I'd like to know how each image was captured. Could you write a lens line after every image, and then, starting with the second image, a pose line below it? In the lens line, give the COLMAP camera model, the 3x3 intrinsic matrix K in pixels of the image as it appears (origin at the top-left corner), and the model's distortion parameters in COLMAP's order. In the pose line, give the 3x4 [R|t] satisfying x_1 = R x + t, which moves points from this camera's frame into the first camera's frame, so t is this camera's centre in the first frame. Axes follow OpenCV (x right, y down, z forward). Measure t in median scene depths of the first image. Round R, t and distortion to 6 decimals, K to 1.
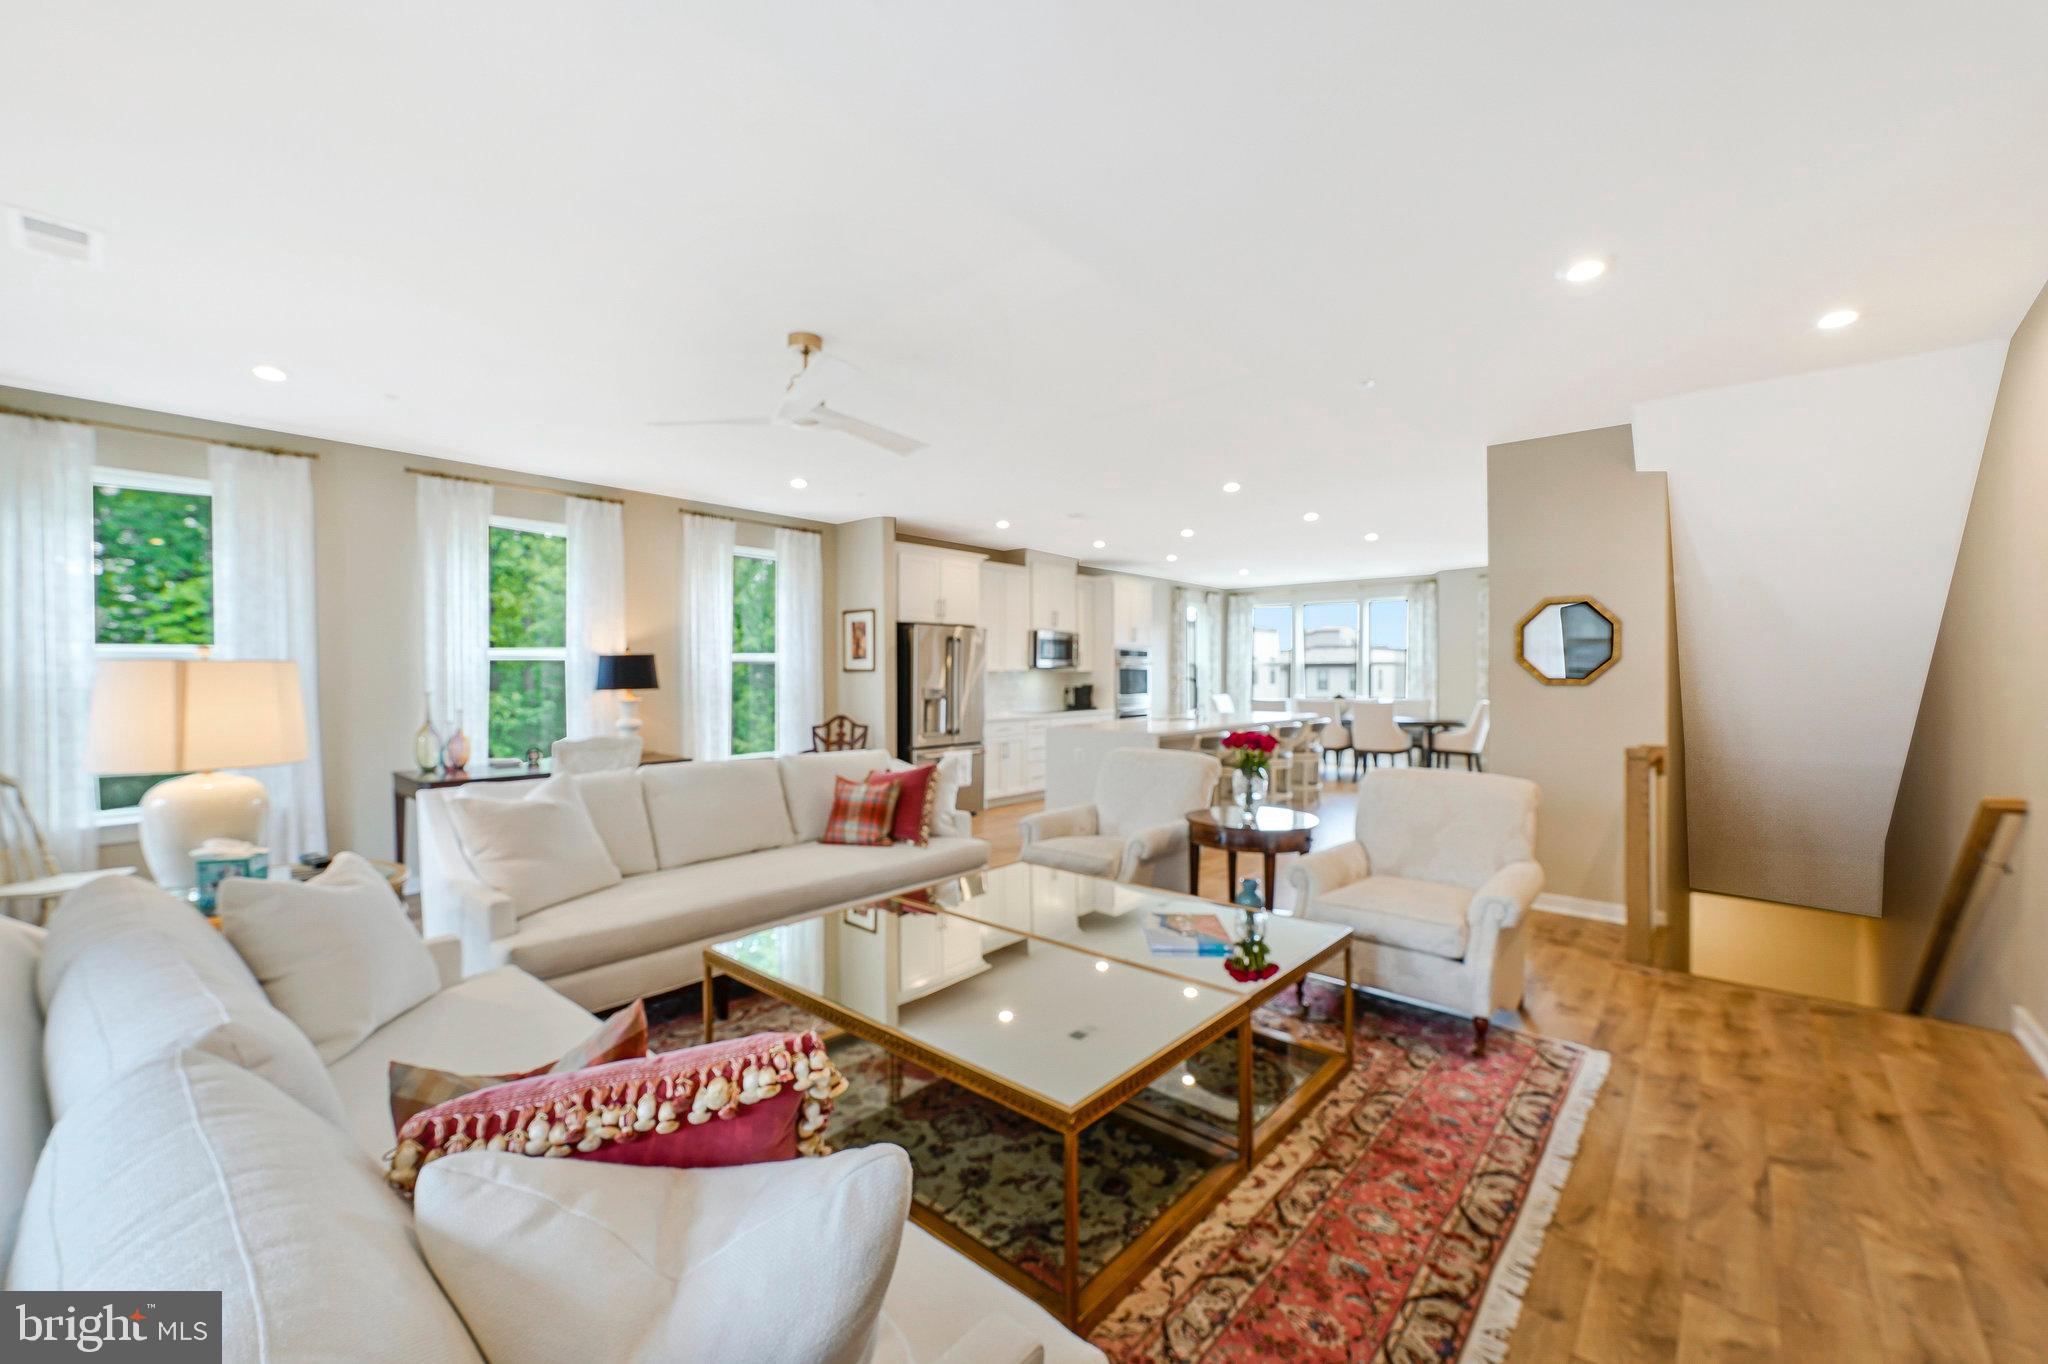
lens RADIAL K [[820.6, 0, 1024.0], [0, 820.6, 682.0], [0, 0, 1]] dist [0.031252, 0.000028]
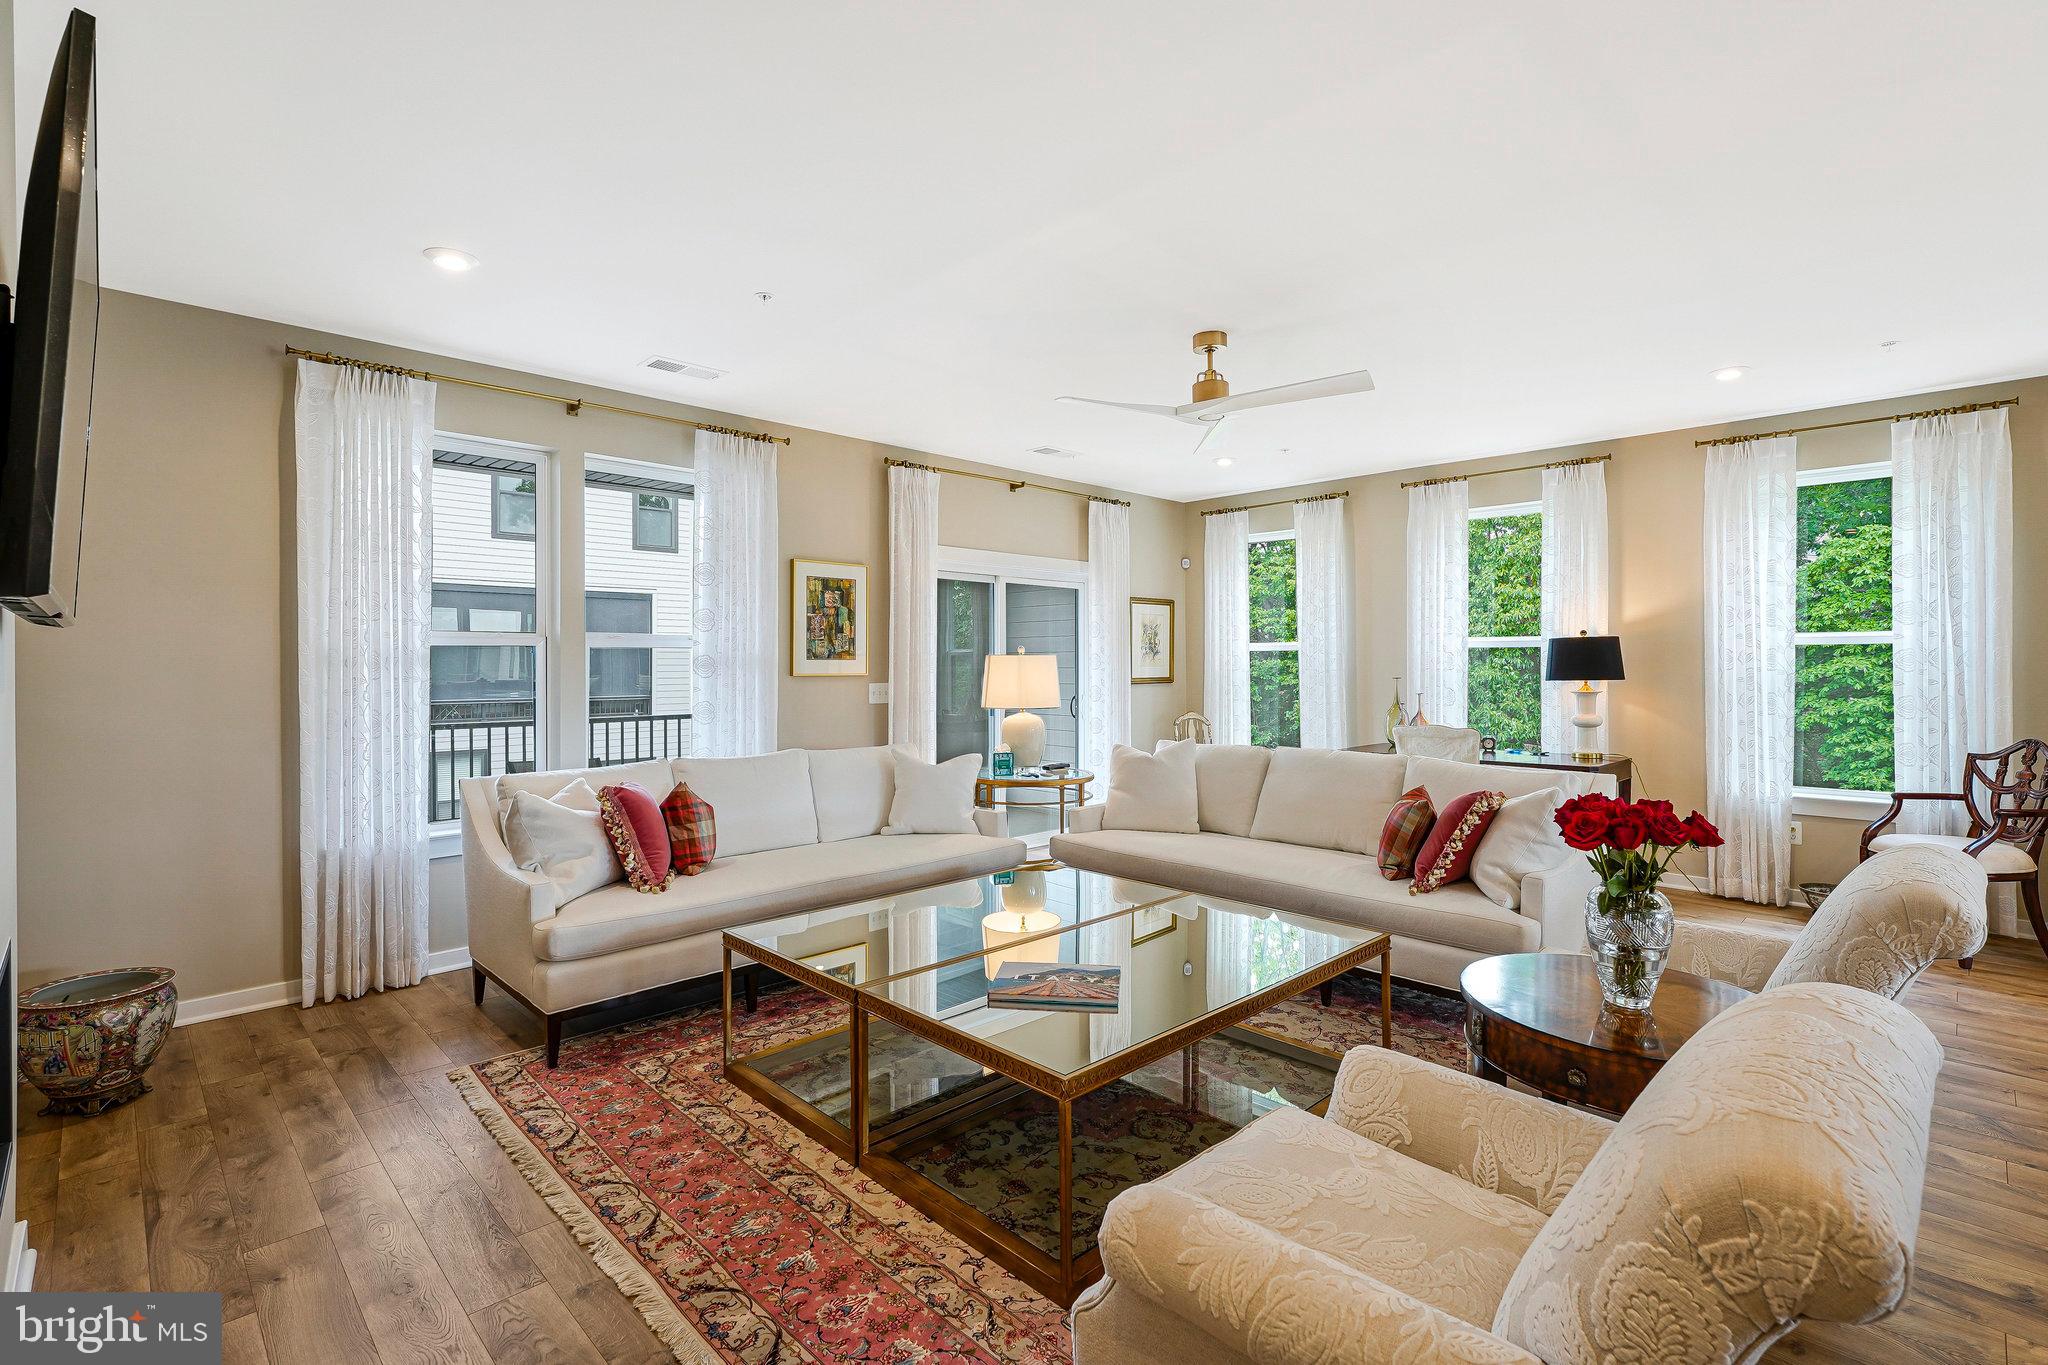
lens RADIAL K [[943.4, 0, 1025.5], [0, 943.4, 656.8], [0, 0, 1]] dist [-0.002320, -0.000067]
pose [[-0.079739, -0.006600, -0.996794, 1.028399], [-0.012483, 0.999906, -0.005622, -0.003949], [0.996738, 0.011994, -0.079813, 0.966100]]
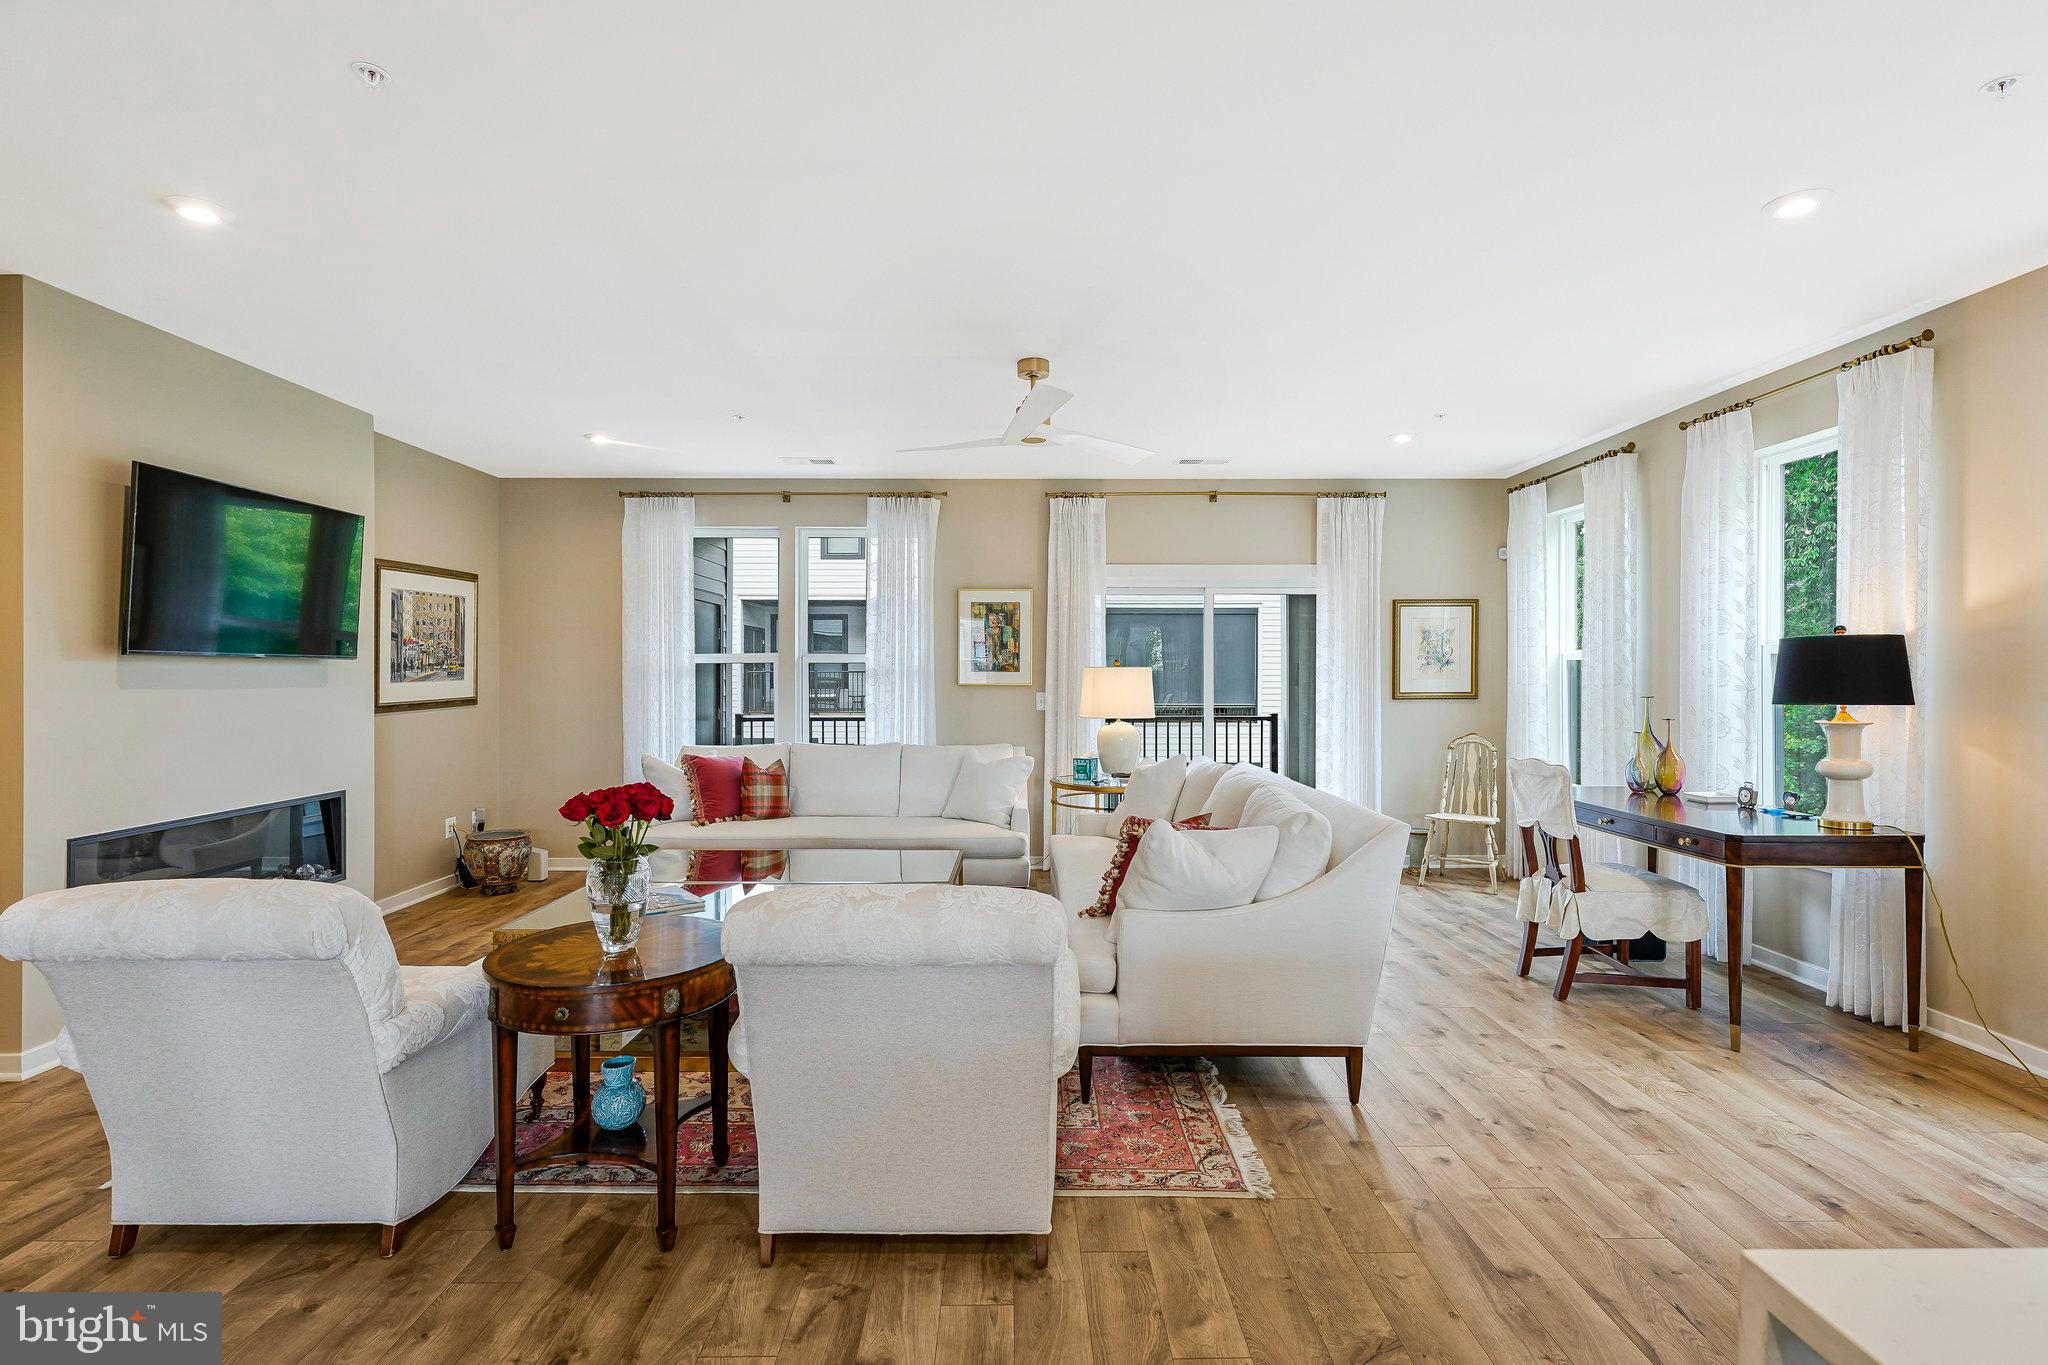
lens RADIAL K [[974.0, 0, 1017.5], [0, 974.0, 667.0], [0, 0, 1]] dist [-0.001416, 0.000107]
pose [[-0.753388, -0.005052, -0.657557, 0.660700], [-0.009239, 0.999953, 0.002903, -0.021607], [0.657511, 0.008262, -0.753399, 2.149350]]
